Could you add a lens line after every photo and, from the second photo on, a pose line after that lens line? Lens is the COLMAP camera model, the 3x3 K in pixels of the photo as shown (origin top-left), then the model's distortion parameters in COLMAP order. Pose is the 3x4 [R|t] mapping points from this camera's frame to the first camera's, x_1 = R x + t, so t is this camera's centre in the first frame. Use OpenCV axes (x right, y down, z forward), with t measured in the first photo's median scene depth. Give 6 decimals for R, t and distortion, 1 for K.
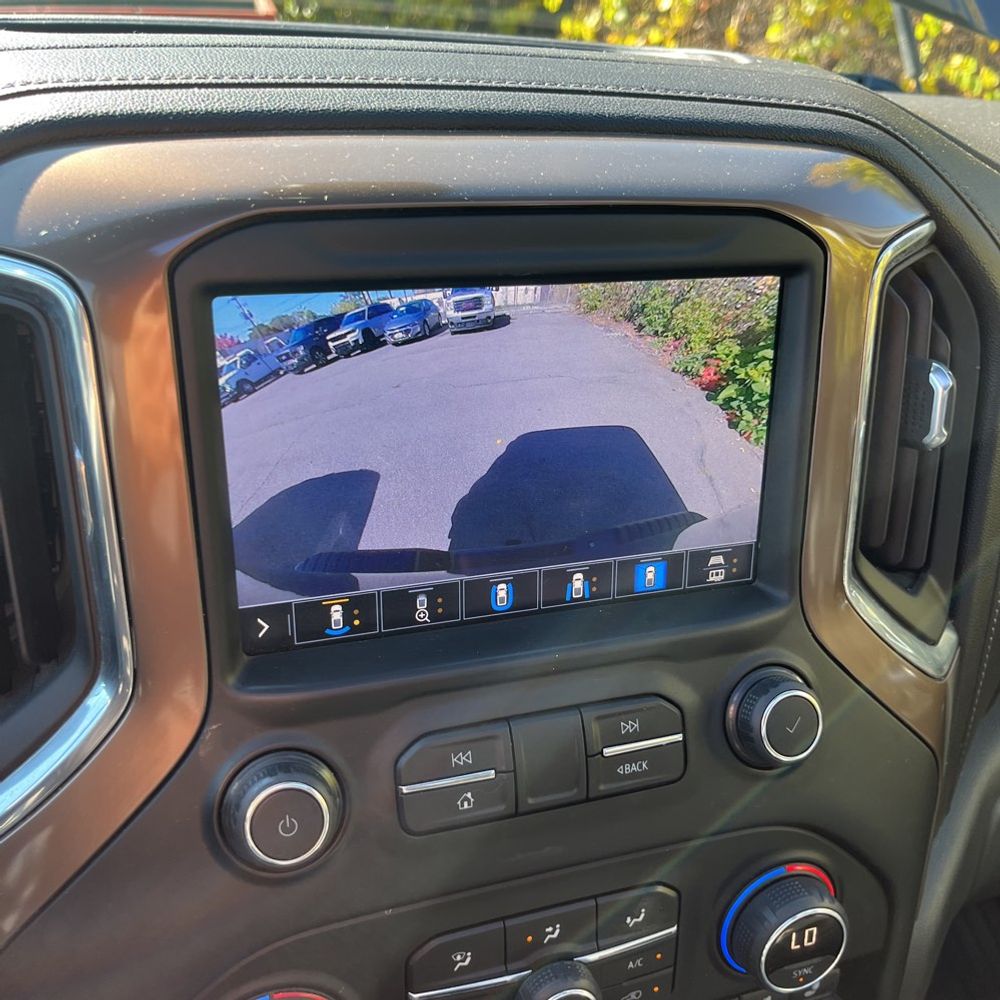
lens RADIAL K [[973.3, 0, 499.8], [0, 973.3, 519.2], [0, 0, 1]] dist [0.010637, 0.001371]
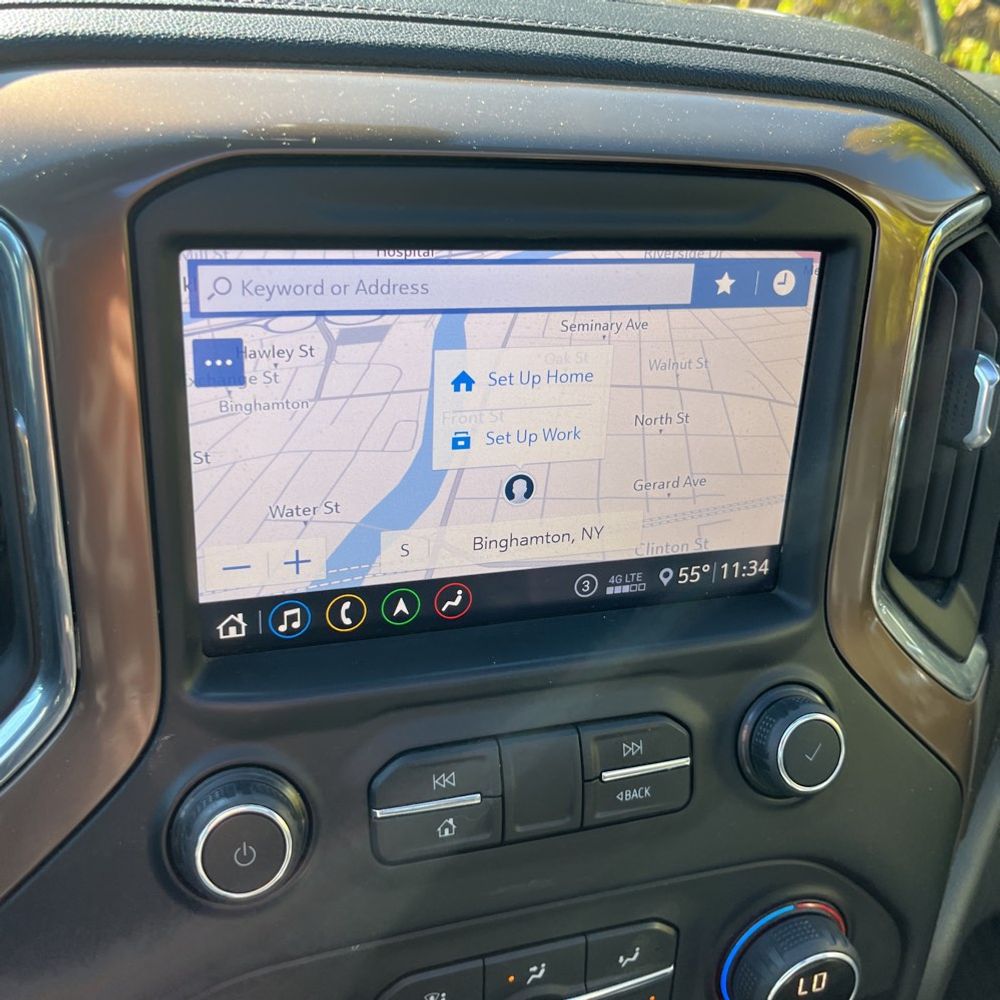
lens RADIAL K [[982.9, 0, 484.6], [0, 982.9, 501.1], [0, 0, 1]] dist [0.003138, -0.004450]
pose [[0.999203, 0.039862, -0.002002, -0.009609], [-0.039828, 0.999095, 0.014917, -0.022313], [0.002595, -0.014825, 0.999887, 0.096566]]
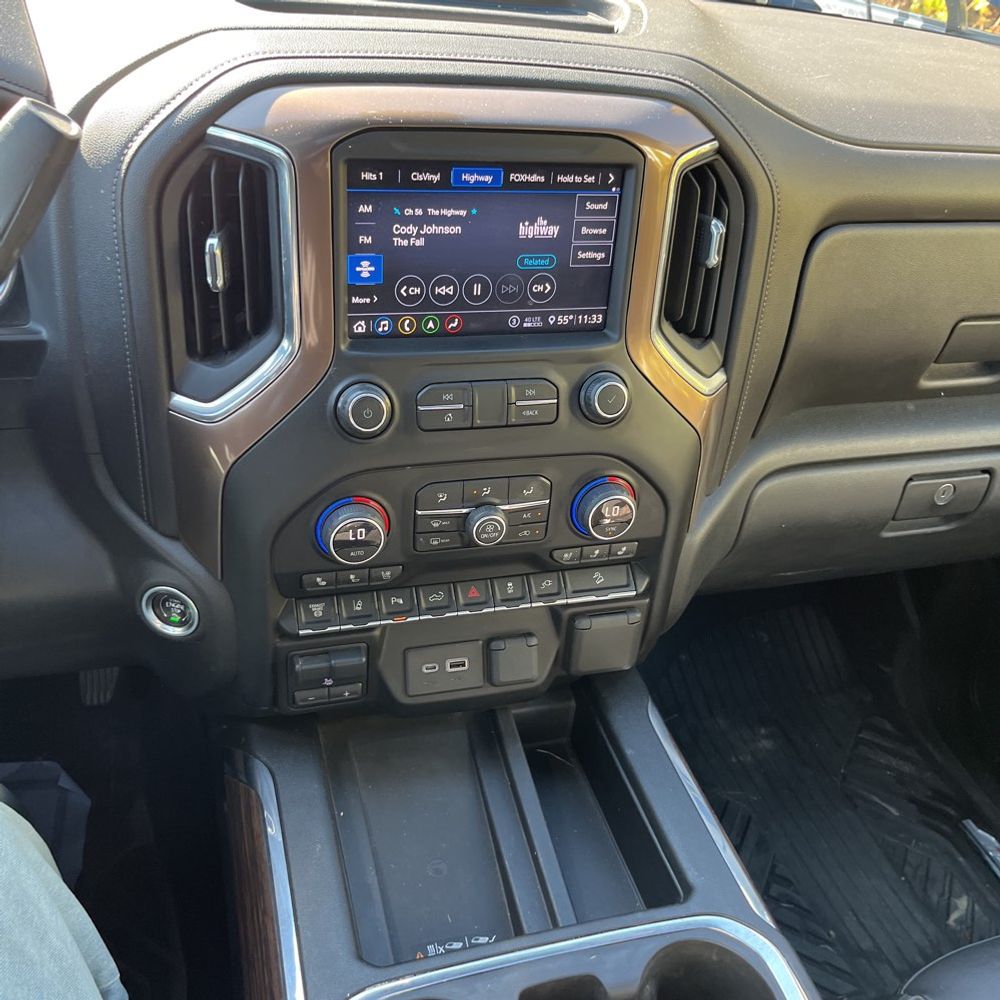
lens RADIAL K [[973.3, 0, 499.8], [0, 973.3, 519.2], [0, 0, 1]] dist [0.010637, 0.001371]
pose [[0.997253, 0.074069, 0.000020, 0.091050], [-0.073034, 0.983274, 0.166845, 0.141052], [0.012339, -0.166388, 0.985983, -1.089096]]
